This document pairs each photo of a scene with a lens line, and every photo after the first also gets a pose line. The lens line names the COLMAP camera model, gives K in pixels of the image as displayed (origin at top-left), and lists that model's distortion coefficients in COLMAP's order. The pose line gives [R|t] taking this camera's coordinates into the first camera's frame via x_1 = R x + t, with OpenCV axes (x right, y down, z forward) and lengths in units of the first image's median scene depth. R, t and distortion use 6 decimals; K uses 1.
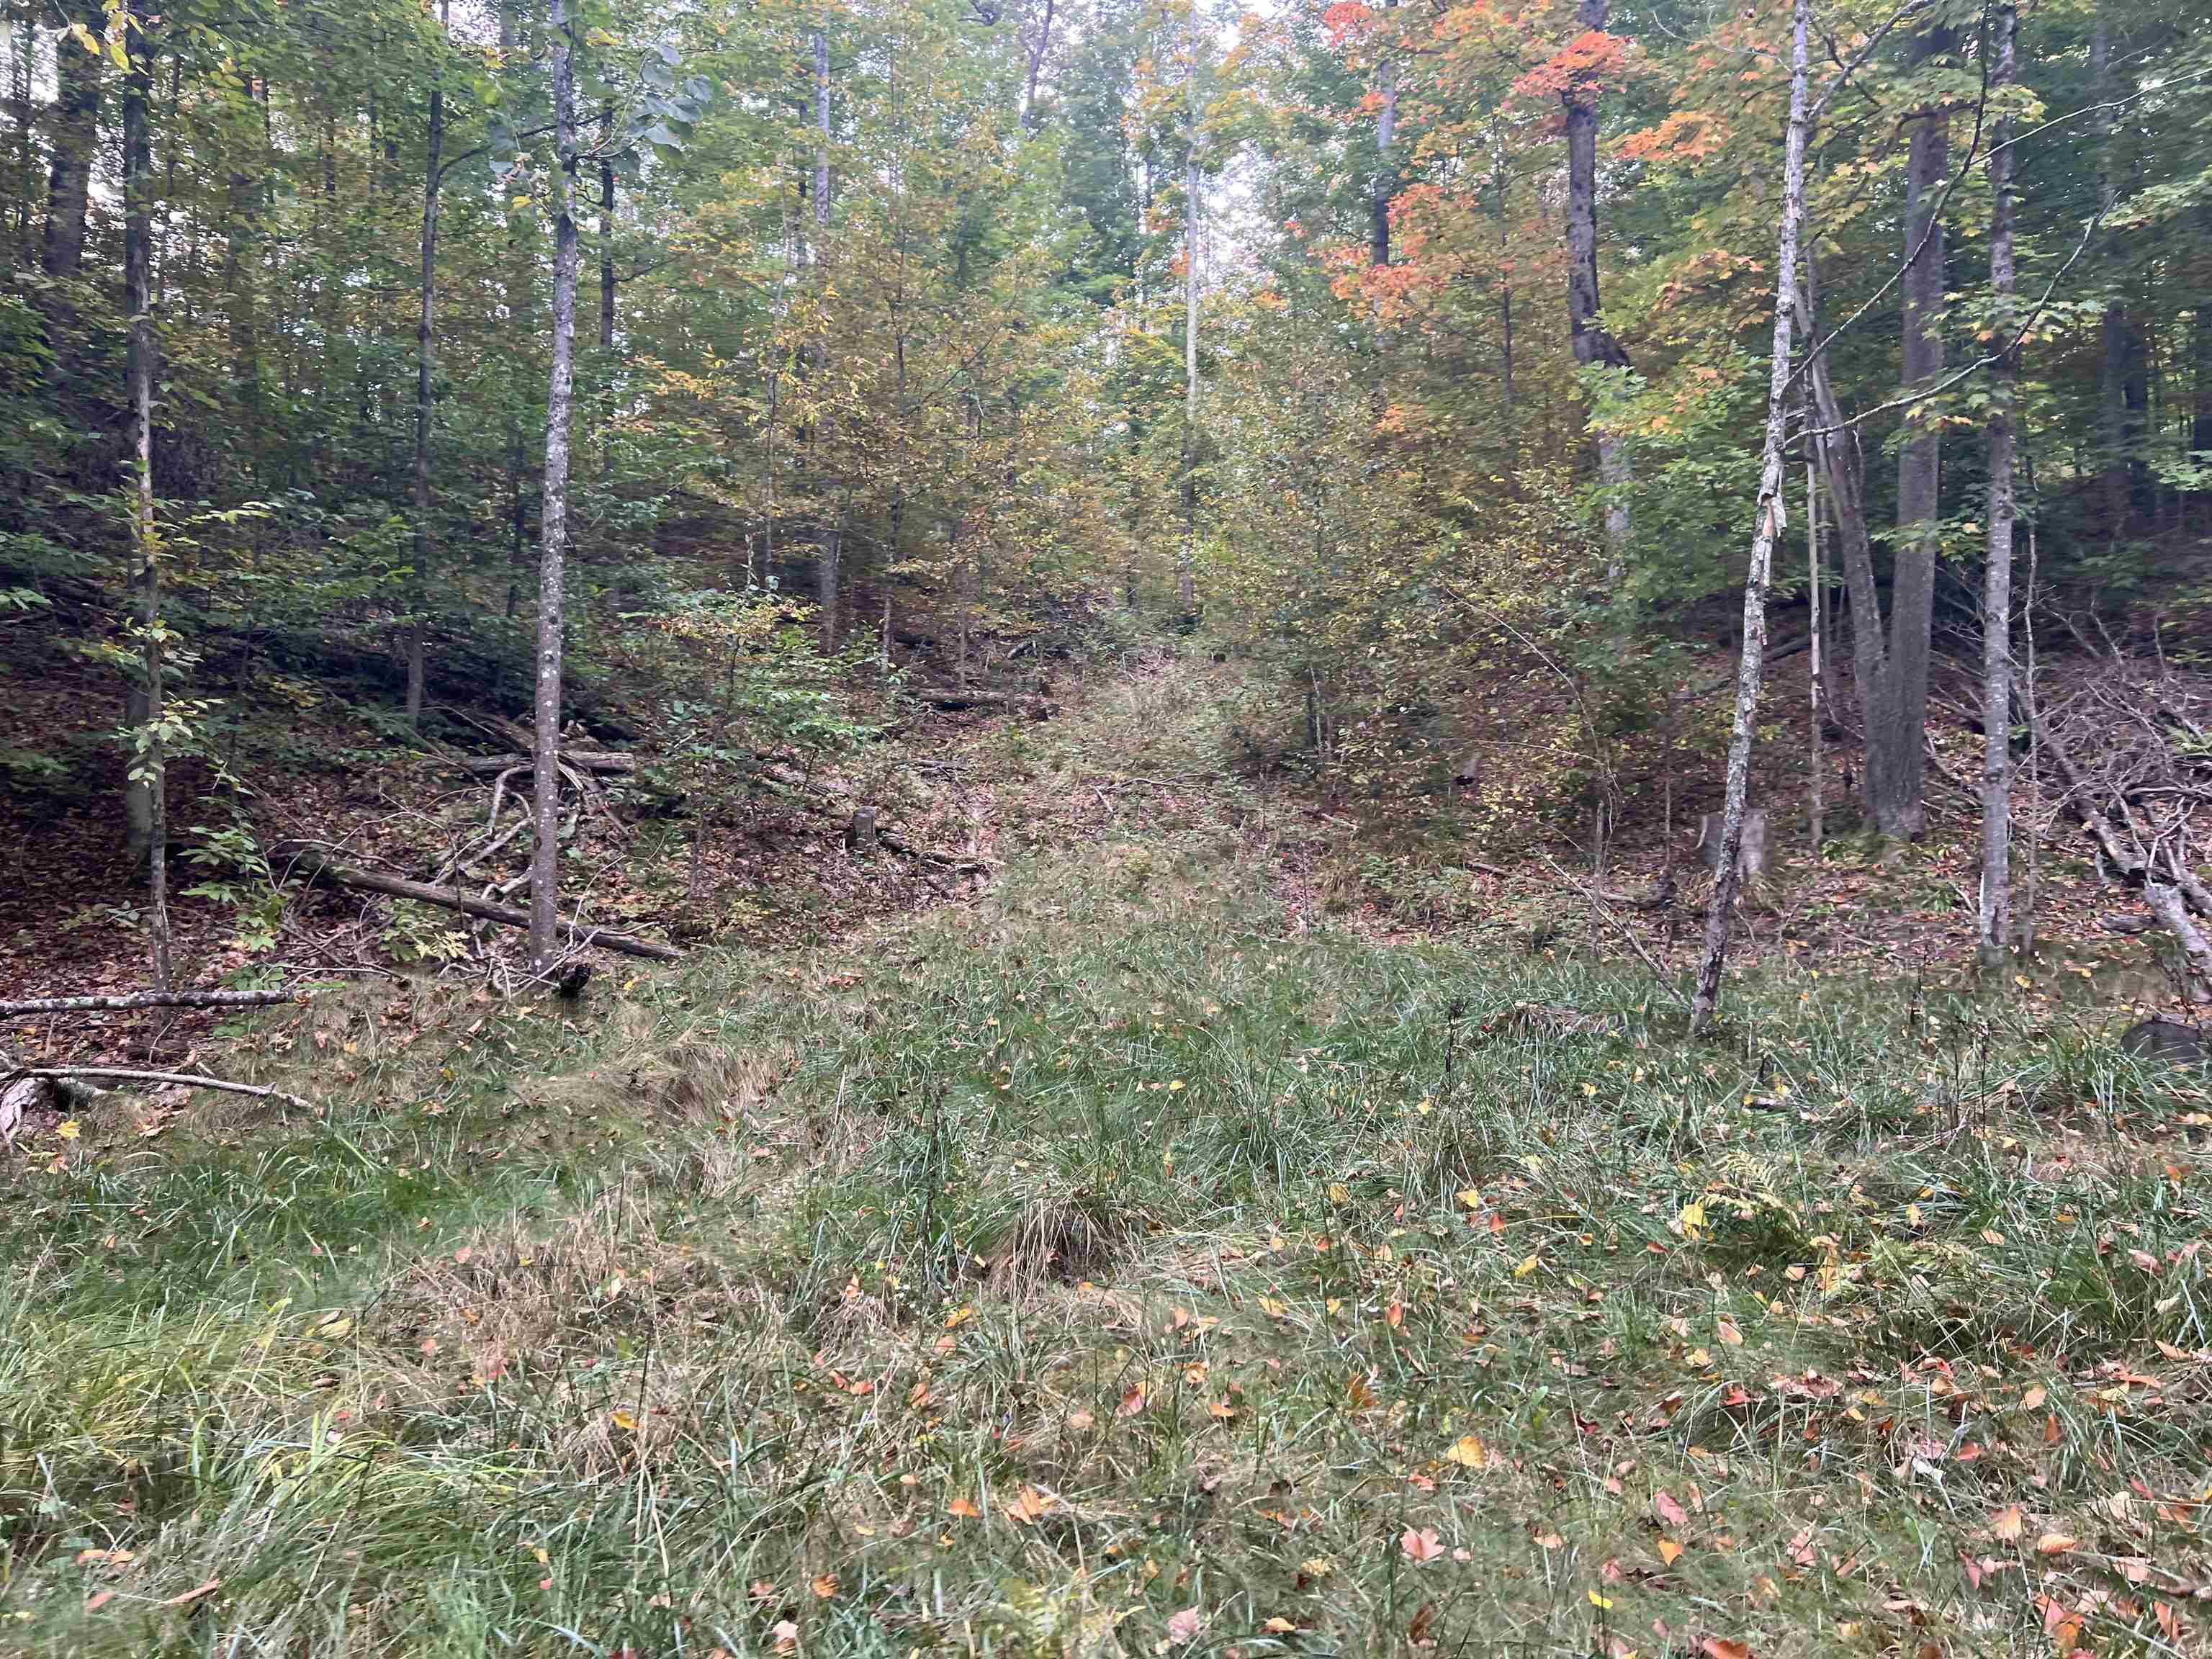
lens RADIAL K [[1638.2, 0, 1120.4], [0, 1638.2, 758.9], [0, 0, 1]] dist [0.051906, -0.064280]
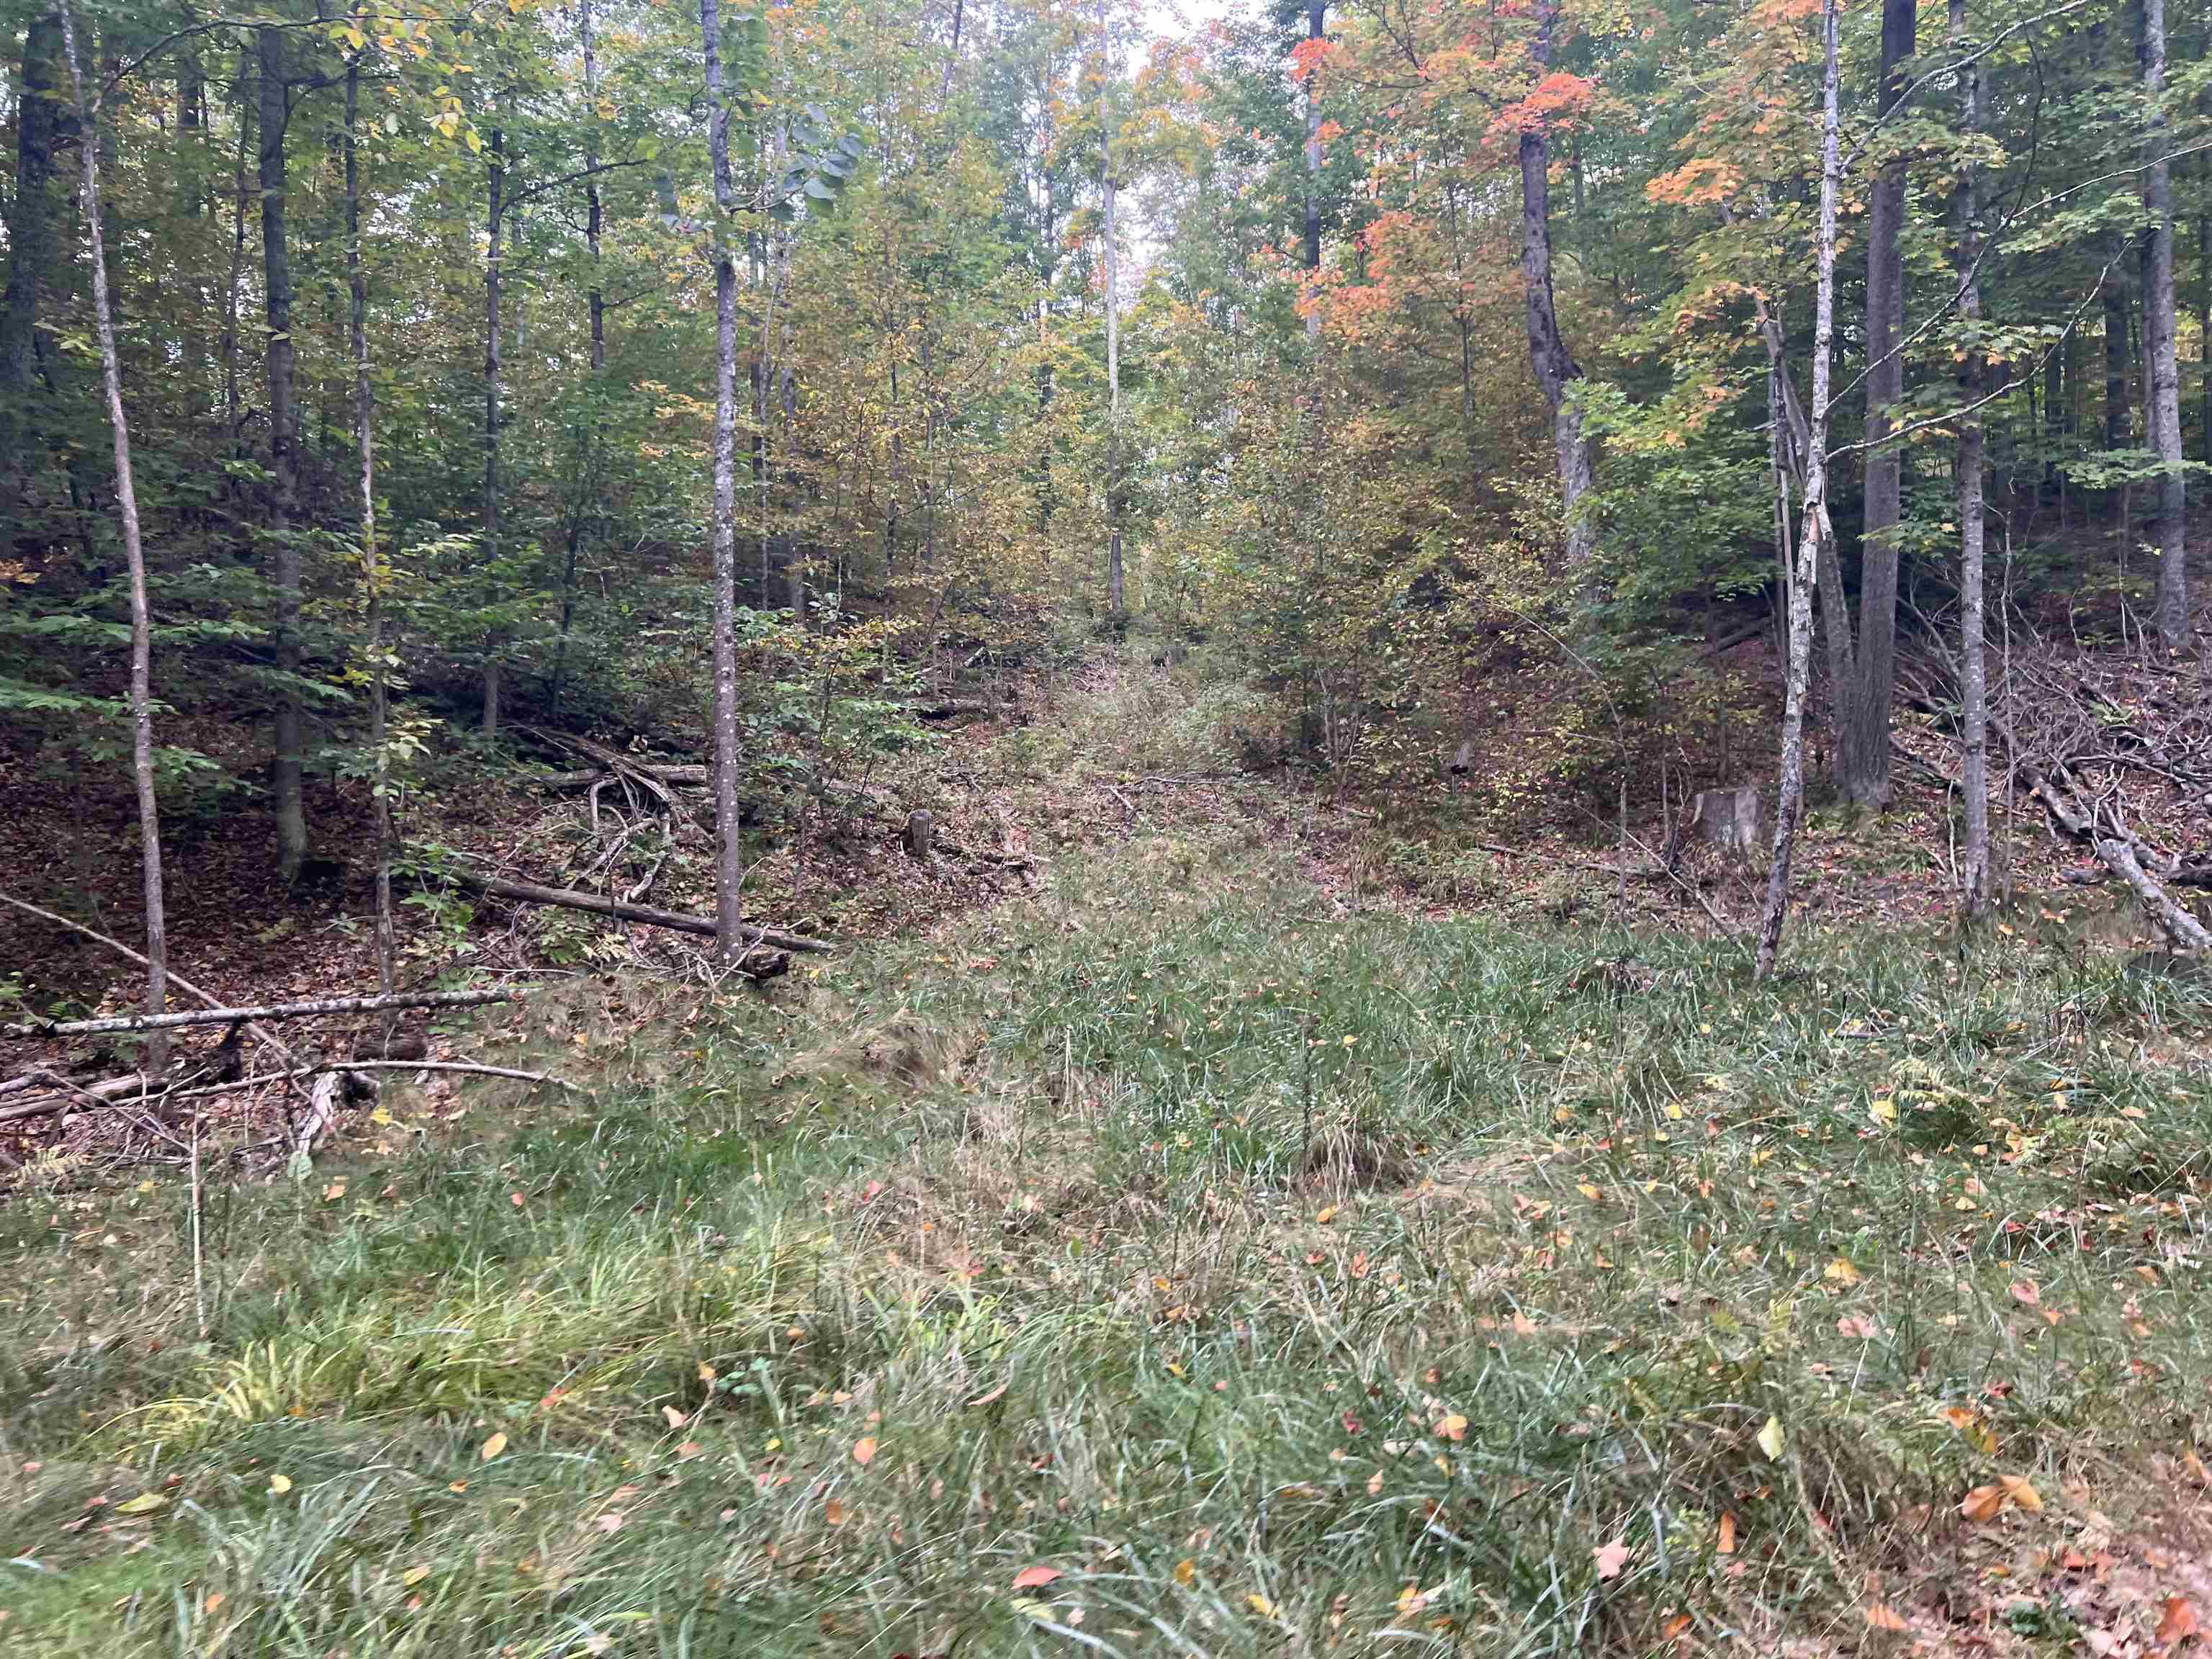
lens RADIAL K [[1638.2, 0, 1120.4], [0, 1638.2, 758.9], [0, 0, 1]] dist [0.051906, -0.064280]
pose [[0.996504, -0.029064, 0.078324, -0.119380], [0.029369, 0.999565, -0.002746, 0.003389], [-0.078210, 0.005036, 0.996924, -0.063529]]
